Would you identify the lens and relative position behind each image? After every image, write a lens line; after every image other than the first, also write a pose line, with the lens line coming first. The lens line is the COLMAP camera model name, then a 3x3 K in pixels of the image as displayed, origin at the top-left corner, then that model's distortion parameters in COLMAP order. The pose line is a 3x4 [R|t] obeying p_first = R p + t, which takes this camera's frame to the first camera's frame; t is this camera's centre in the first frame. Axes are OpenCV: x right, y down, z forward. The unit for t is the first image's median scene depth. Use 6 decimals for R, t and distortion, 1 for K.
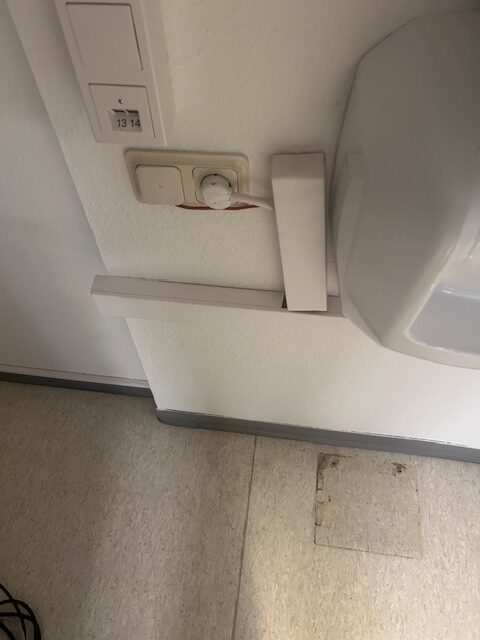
lens RADIAL K [[488.6, 0, 240.5], [0, 488.6, 322.9], [0, 0, 1]] dist [0.025089, -0.027848]
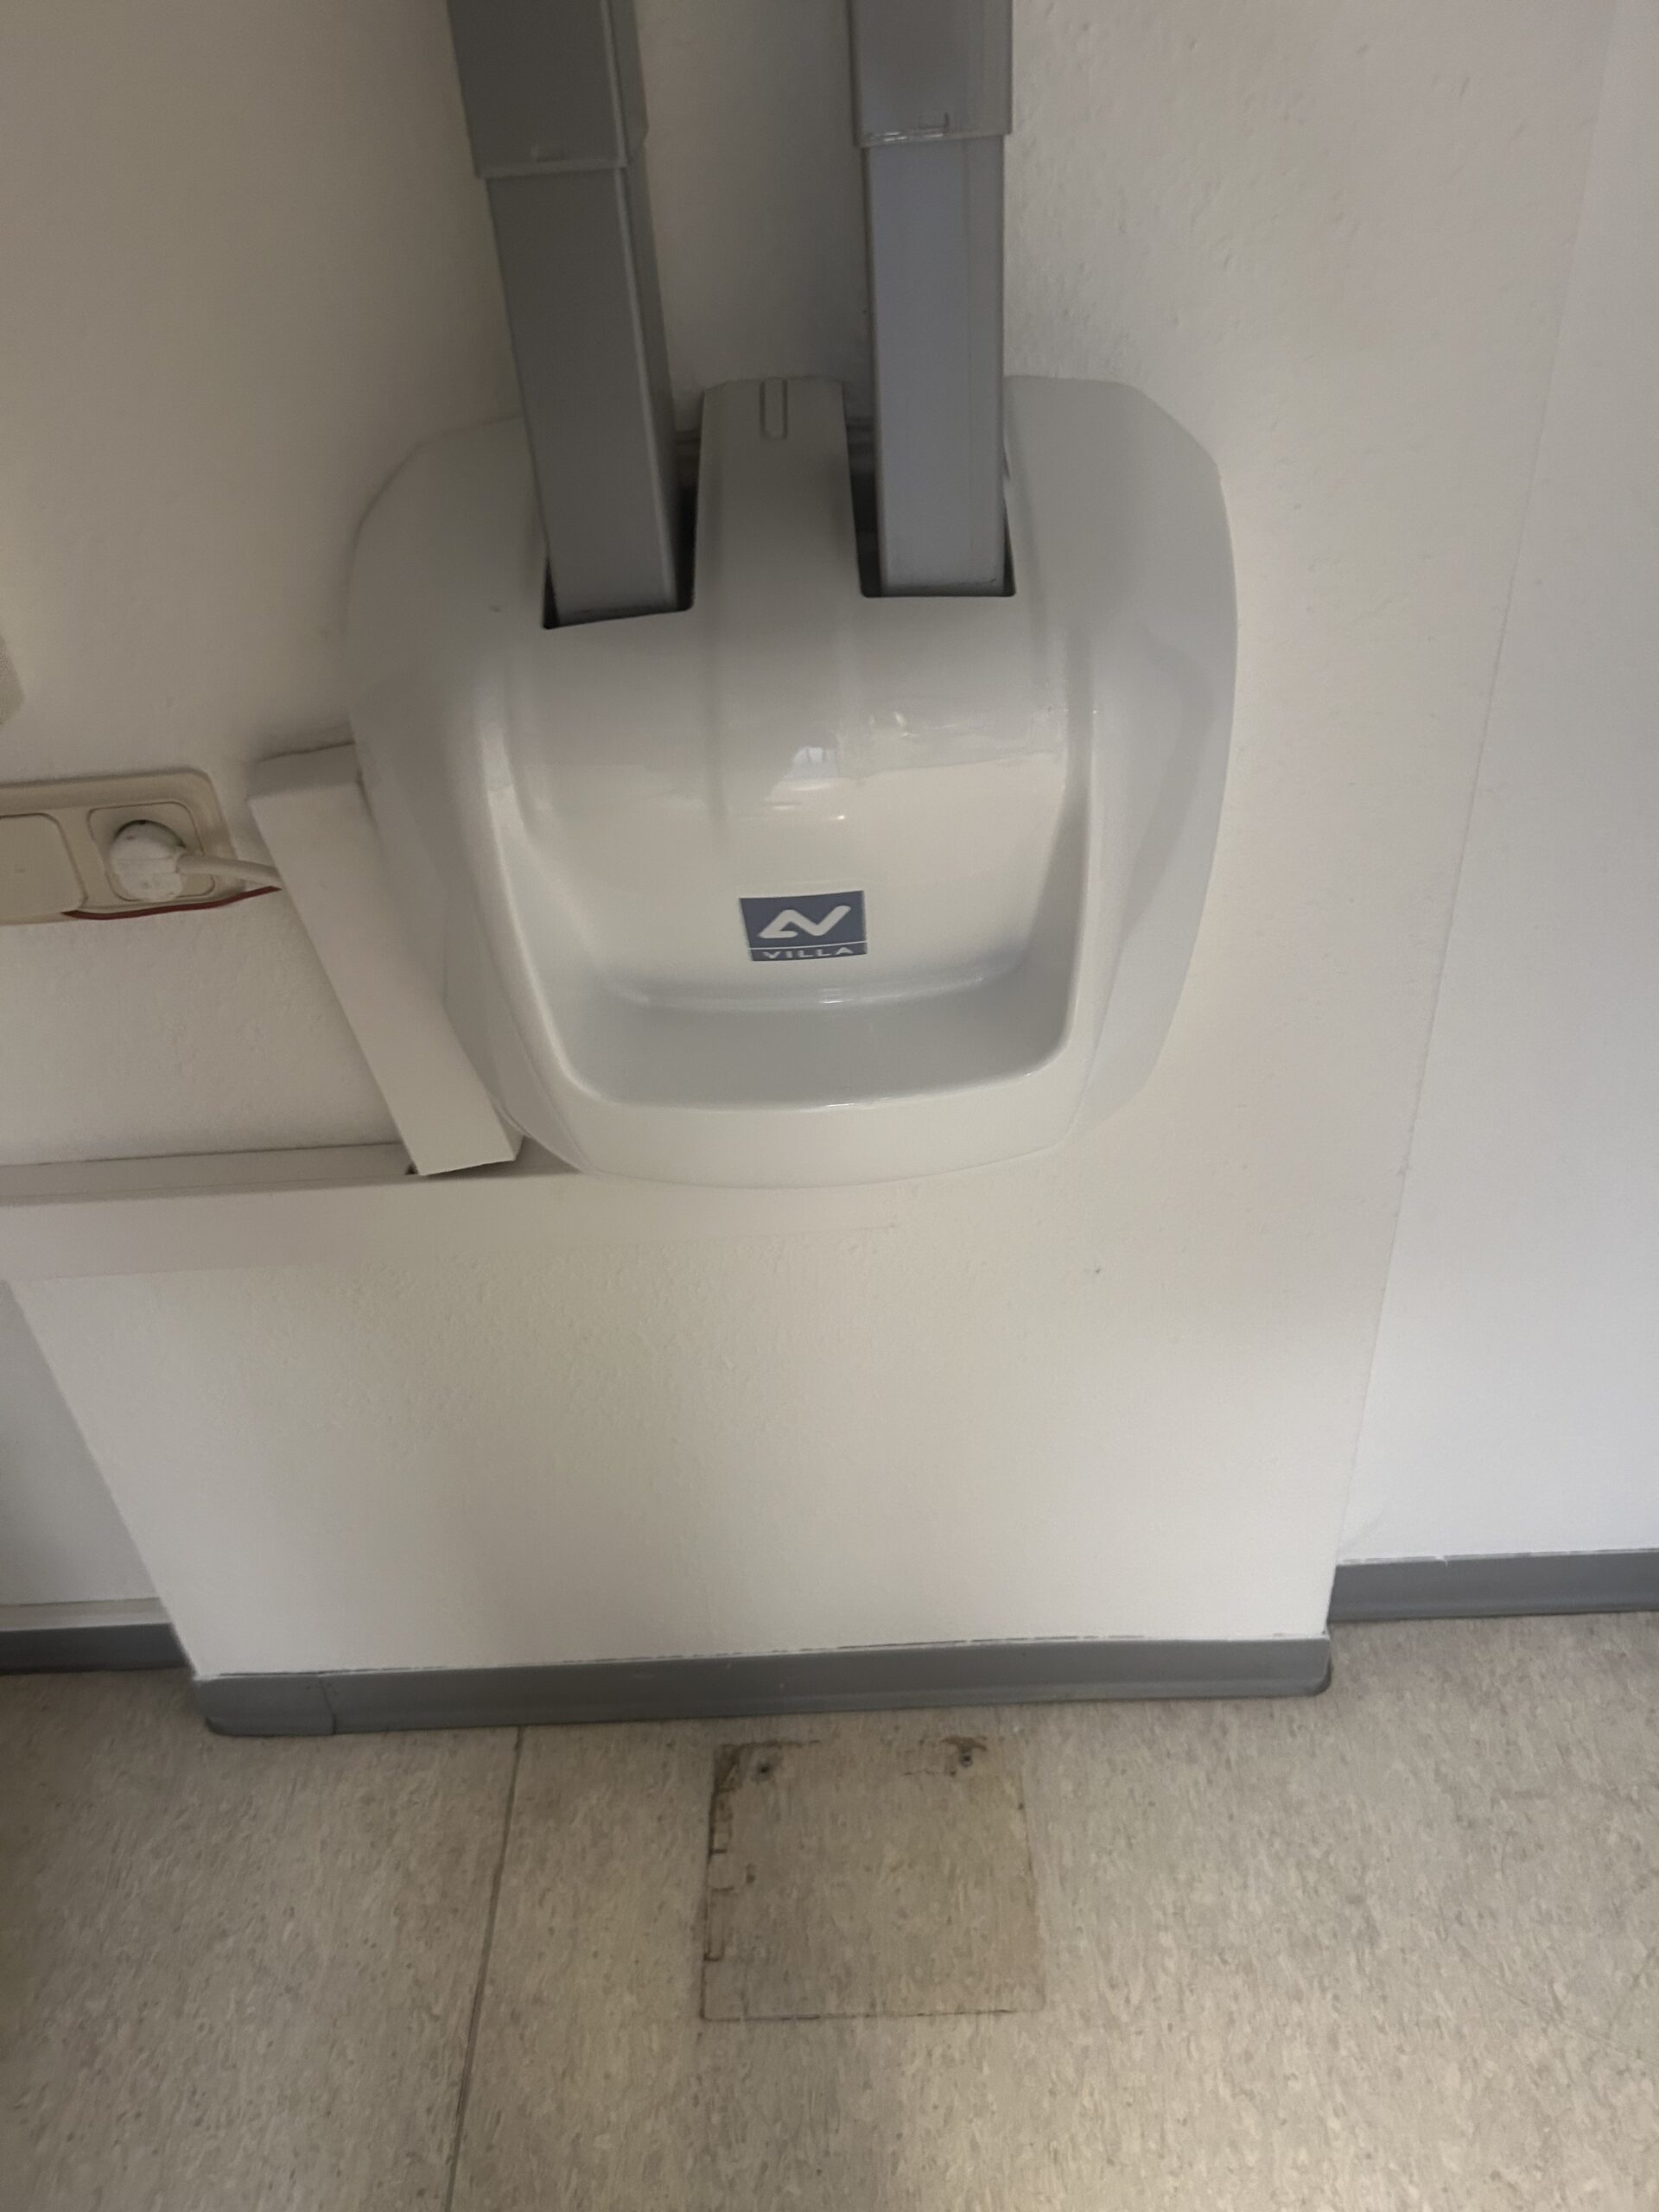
lens RADIAL K [[1688.8, 0, 825.0], [0, 1688.8, 1125.4], [0, 0, 1]] dist [0.025089, -0.027848]
pose [[0.989612, -0.120761, 0.078006, 0.209181], [0.139348, 0.939182, -0.313878, 0.263642], [-0.035358, 0.321487, 0.946254, -0.185080]]
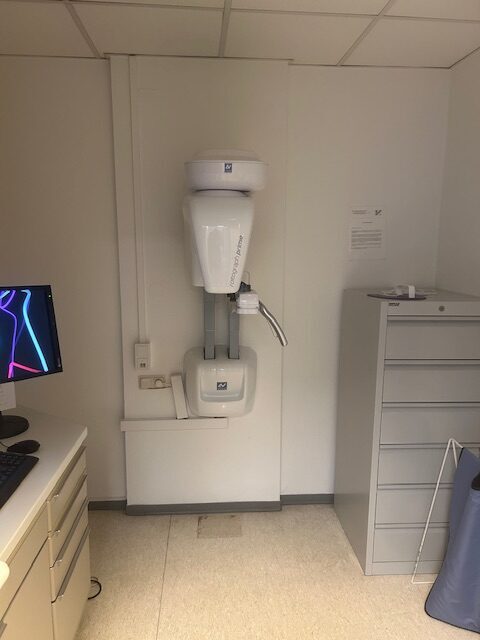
lens RADIAL K [[488.6, 0, 243.6], [0, 488.6, 318.9], [0, 0, 1]] dist [0.025089, -0.027848]
pose [[0.978899, -0.008086, 0.204187, -0.107456], [0.154678, 0.682293, -0.714528, 1.437092], [-0.133538, 0.731034, 0.669147, -1.379450]]
